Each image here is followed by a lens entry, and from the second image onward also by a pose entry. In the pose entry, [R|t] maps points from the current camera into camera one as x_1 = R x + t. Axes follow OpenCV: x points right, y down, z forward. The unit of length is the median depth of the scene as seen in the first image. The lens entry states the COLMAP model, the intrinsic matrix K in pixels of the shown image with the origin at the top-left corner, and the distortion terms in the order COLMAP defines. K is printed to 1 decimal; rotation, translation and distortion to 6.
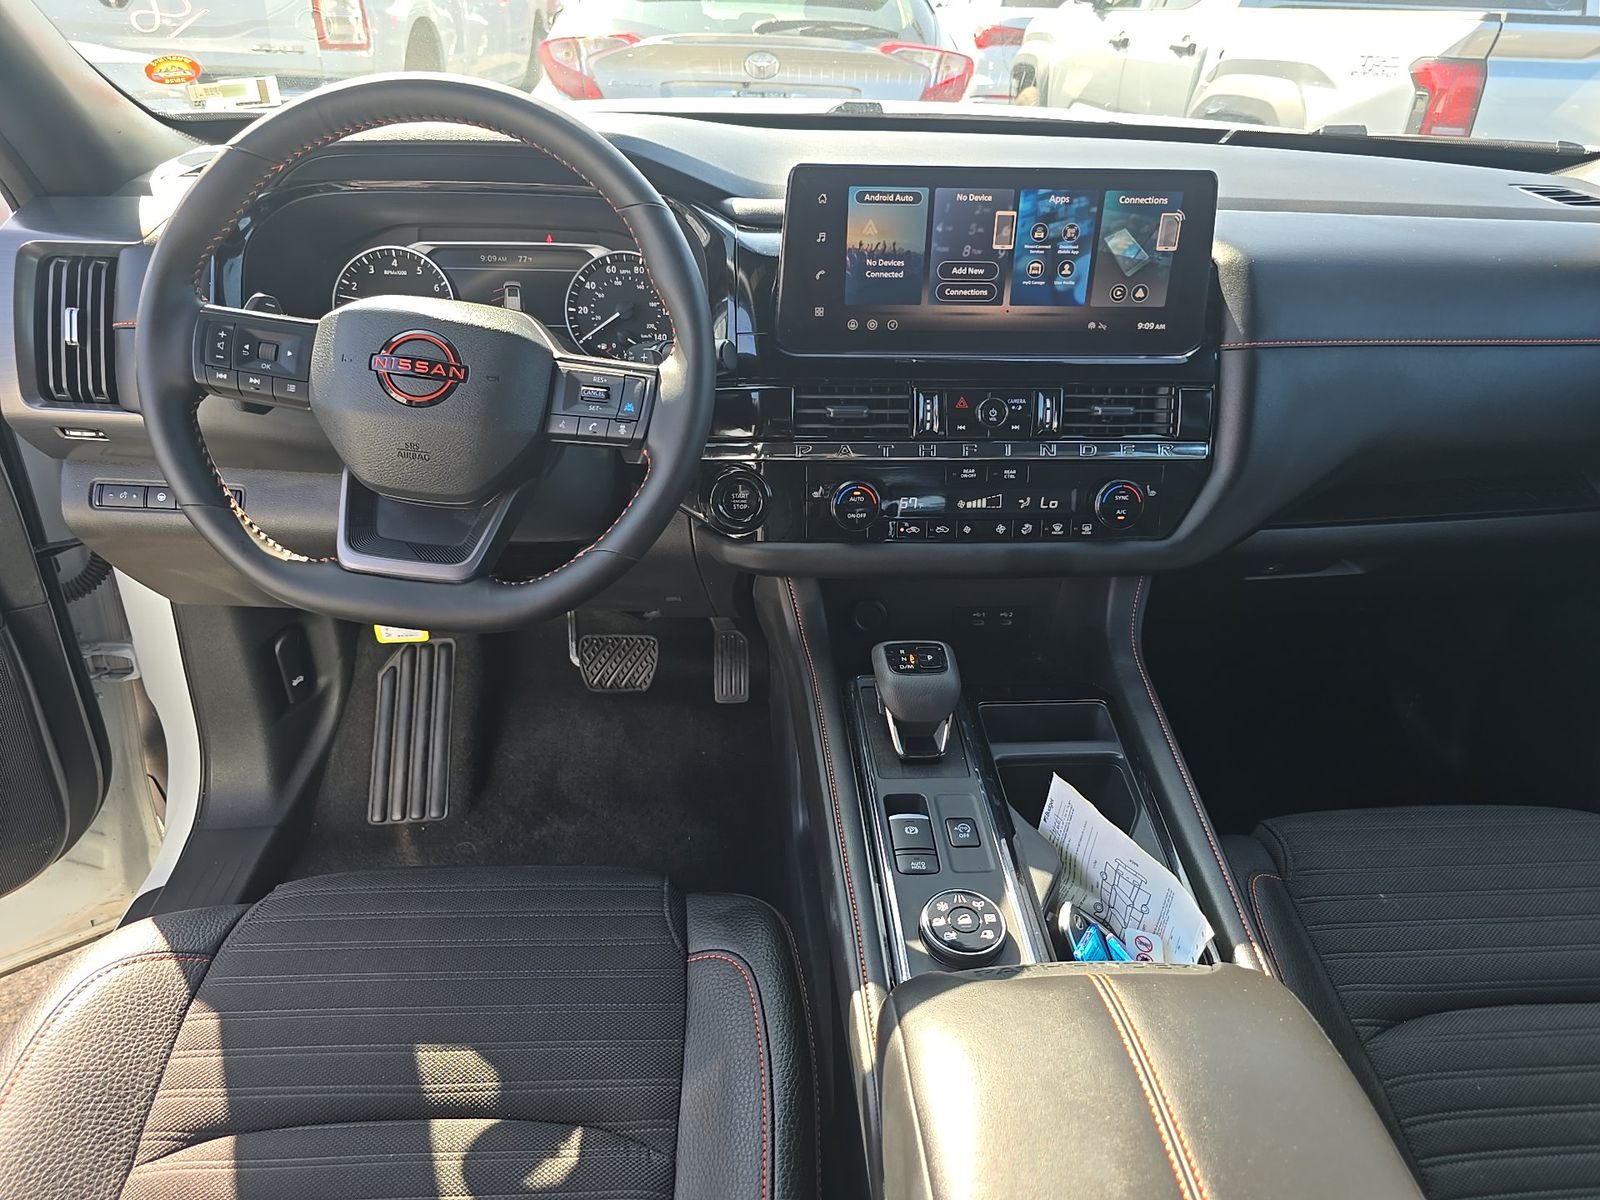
lens RADIAL K [[1055.2, 0, 800.0], [0, 1055.2, 600.0], [0, 0, 1]] dist [0.010025, -0.002256]
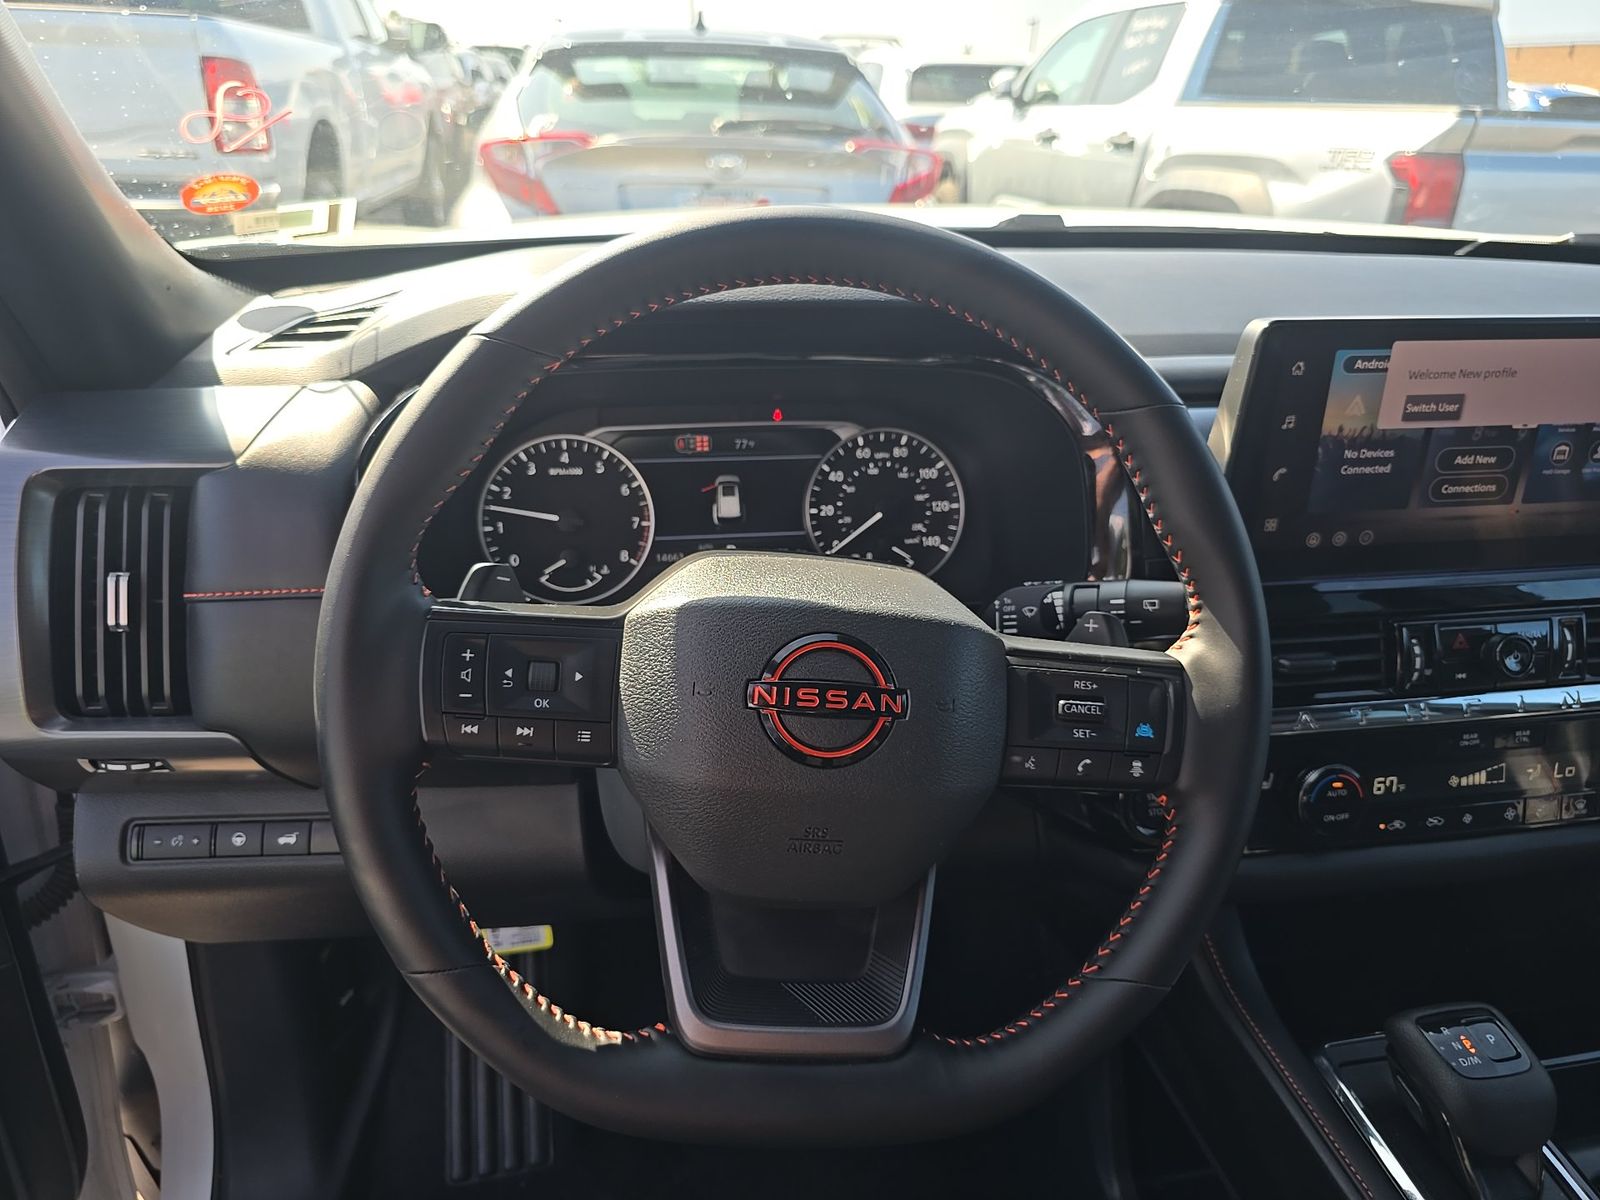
lens RADIAL K [[1071.8, 0, 800.0], [0, 1071.8, 600.0], [0, 0, 1]] dist [0.040914, -0.059612]
pose [[0.994023, -0.051616, 0.096203, -0.303575], [0.059264, 0.995158, -0.078416, -0.161563], [-0.091690, 0.083649, 0.992268, 0.291522]]
